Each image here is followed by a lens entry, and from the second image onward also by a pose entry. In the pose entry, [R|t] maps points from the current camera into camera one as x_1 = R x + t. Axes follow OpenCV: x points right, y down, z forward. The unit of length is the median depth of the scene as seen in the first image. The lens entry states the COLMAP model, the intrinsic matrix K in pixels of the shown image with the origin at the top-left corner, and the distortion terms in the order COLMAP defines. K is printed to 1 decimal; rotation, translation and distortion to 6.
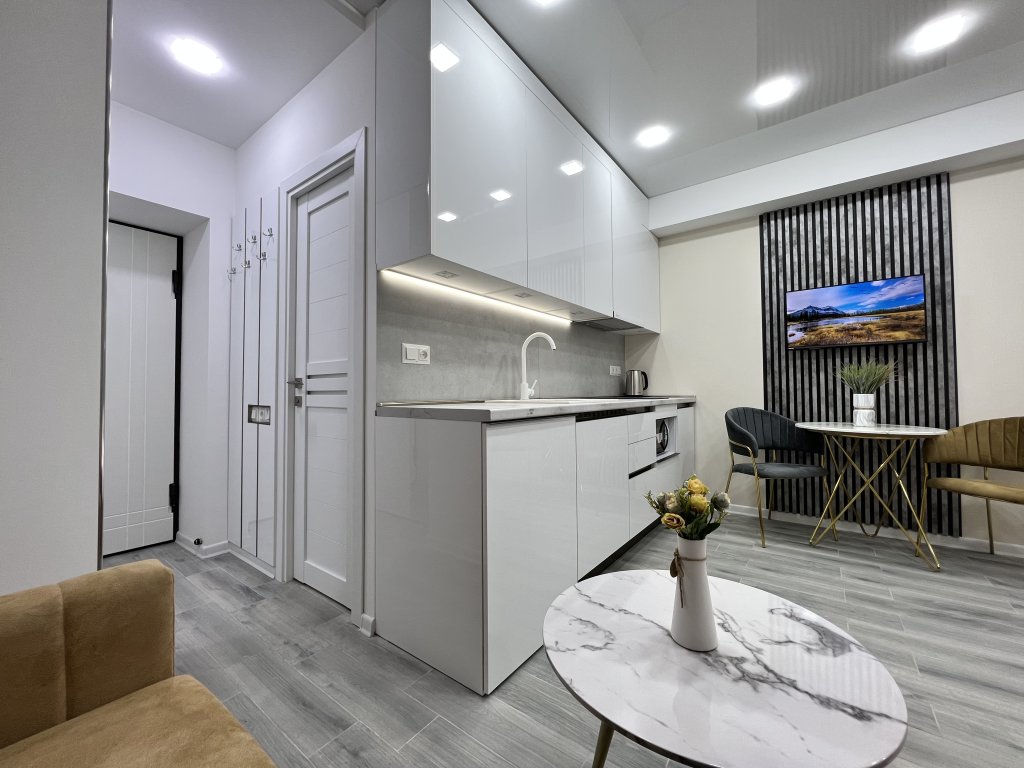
lens RADIAL K [[410.4, 0, 509.5], [0, 410.4, 381.1], [0, 0, 1]] dist [-0.003292, 0.000608]
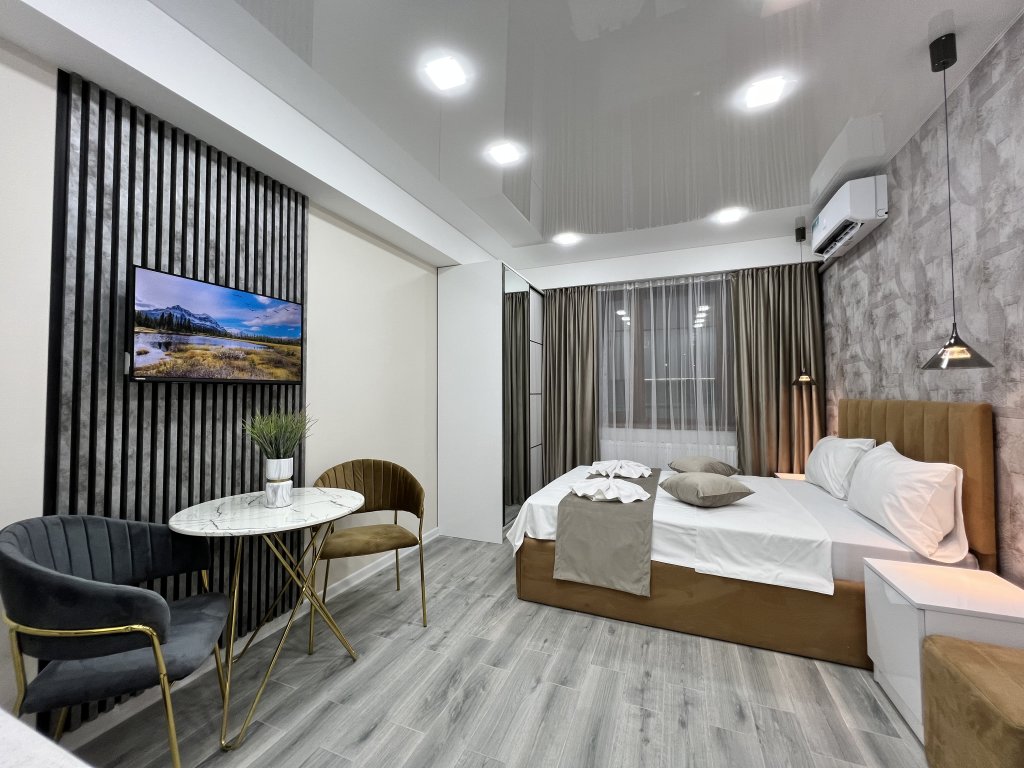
lens RADIAL K [[409.1, 0, 509.2], [0, 409.1, 381.0], [0, 0, 1]] dist [-0.001211, 0.000356]
pose [[-0.253889, 0.040697, 0.966377, 0.089190], [-0.020197, 0.998674, -0.047363, -0.068316], [-0.967022, -0.031542, -0.252730, 0.754019]]
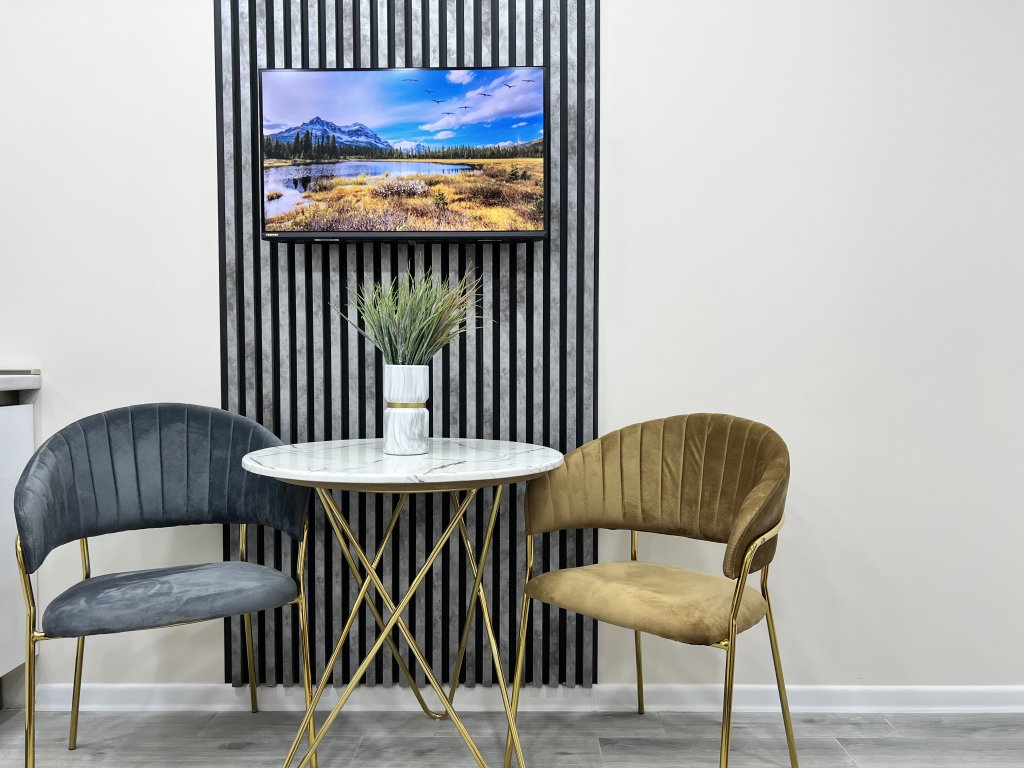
lens RADIAL K [[767.8, 0, 512.1], [0, 767.8, 387.4], [0, 0, 1]] dist [0.054468, -0.067868]
pose [[0.801671, -0.015685, 0.597560, 0.499357], [-0.019822, 0.998408, 0.052798, 0.013263], [-0.597437, -0.054171, 0.800084, 0.372309]]
